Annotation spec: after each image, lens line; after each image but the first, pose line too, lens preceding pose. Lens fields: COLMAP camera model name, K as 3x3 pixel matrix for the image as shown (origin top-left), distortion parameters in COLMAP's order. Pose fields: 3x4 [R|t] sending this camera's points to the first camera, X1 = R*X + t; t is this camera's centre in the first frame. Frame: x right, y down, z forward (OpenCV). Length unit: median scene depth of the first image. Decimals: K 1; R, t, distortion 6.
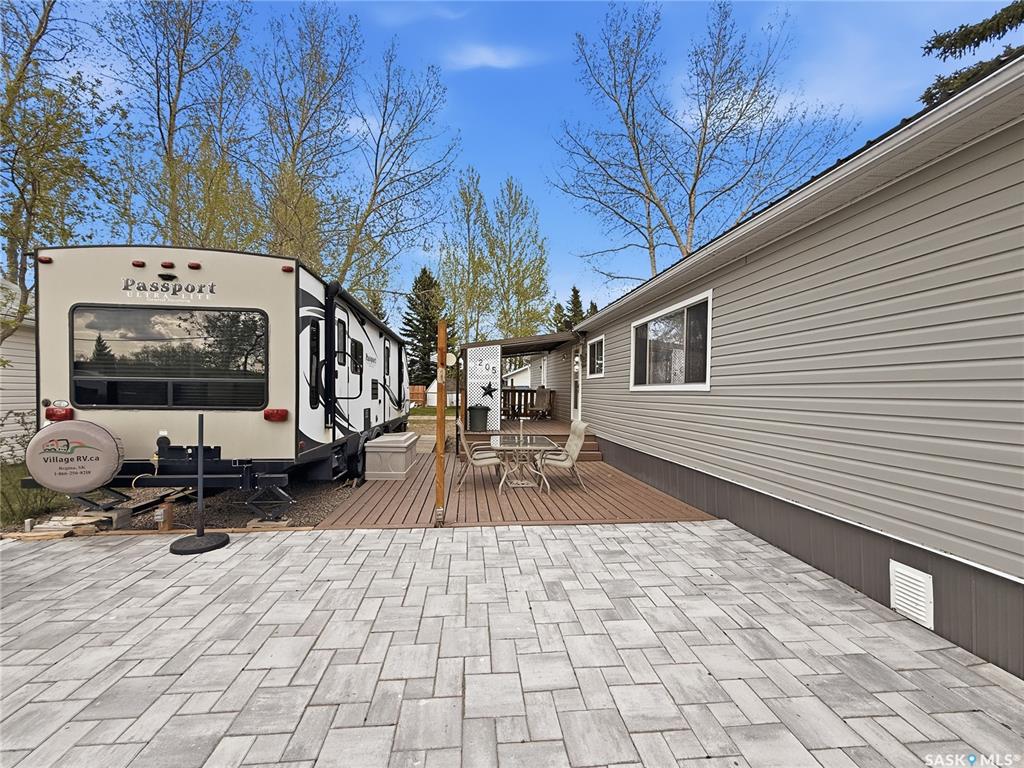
lens RADIAL K [[436.8, 0, 507.0], [0, 436.8, 394.4], [0, 0, 1]] dist [-0.000953, -0.000243]
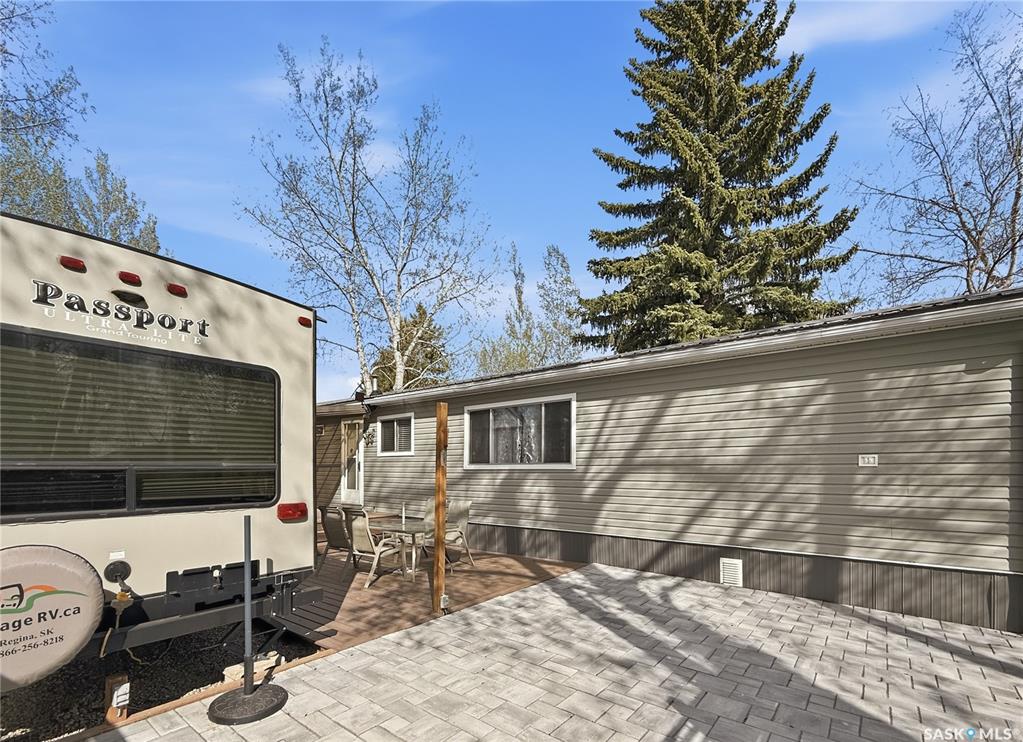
lens RADIAL K [[478.1, 0, 516.1], [0, 478.1, 462.7], [0, 0, 1]] dist [0.003059, 0.000243]
pose [[0.685748, -0.007051, 0.727804, -0.862539], [0.015330, 0.999871, -0.004758, -0.025460], [-0.727677, 0.014420, 0.685768, 0.147236]]
